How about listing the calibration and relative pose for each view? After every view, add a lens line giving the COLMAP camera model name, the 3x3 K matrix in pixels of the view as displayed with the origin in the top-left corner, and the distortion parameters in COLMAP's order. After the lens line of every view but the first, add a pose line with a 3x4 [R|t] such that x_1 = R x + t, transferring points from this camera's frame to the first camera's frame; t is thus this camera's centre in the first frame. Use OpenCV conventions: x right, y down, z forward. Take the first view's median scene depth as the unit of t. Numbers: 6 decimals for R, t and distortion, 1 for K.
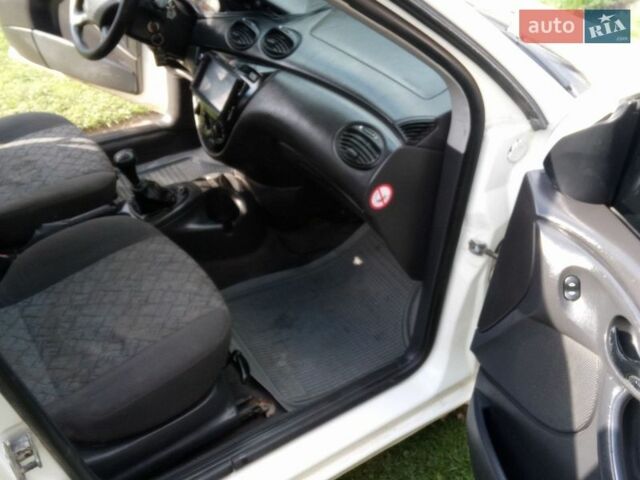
lens RADIAL K [[638.7, 0, 321.1], [0, 638.7, 237.8], [0, 0, 1]] dist [0.037525, 0.000000]
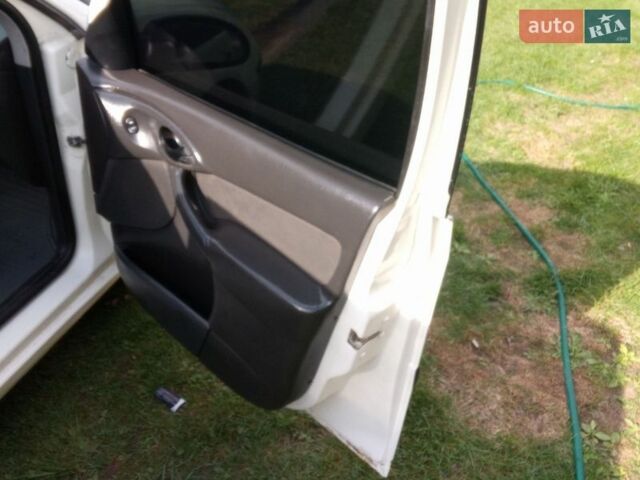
lens RADIAL K [[638.7, 0, 317.9], [0, 638.7, 242.7], [0, 0, 1]] dist [0.037525, 0.000000]
pose [[0.812223, -0.347953, 0.468212, -0.047307], [0.345958, 0.933566, 0.093636, 0.327062], [-0.469688, 0.085928, 0.878641, -0.458657]]
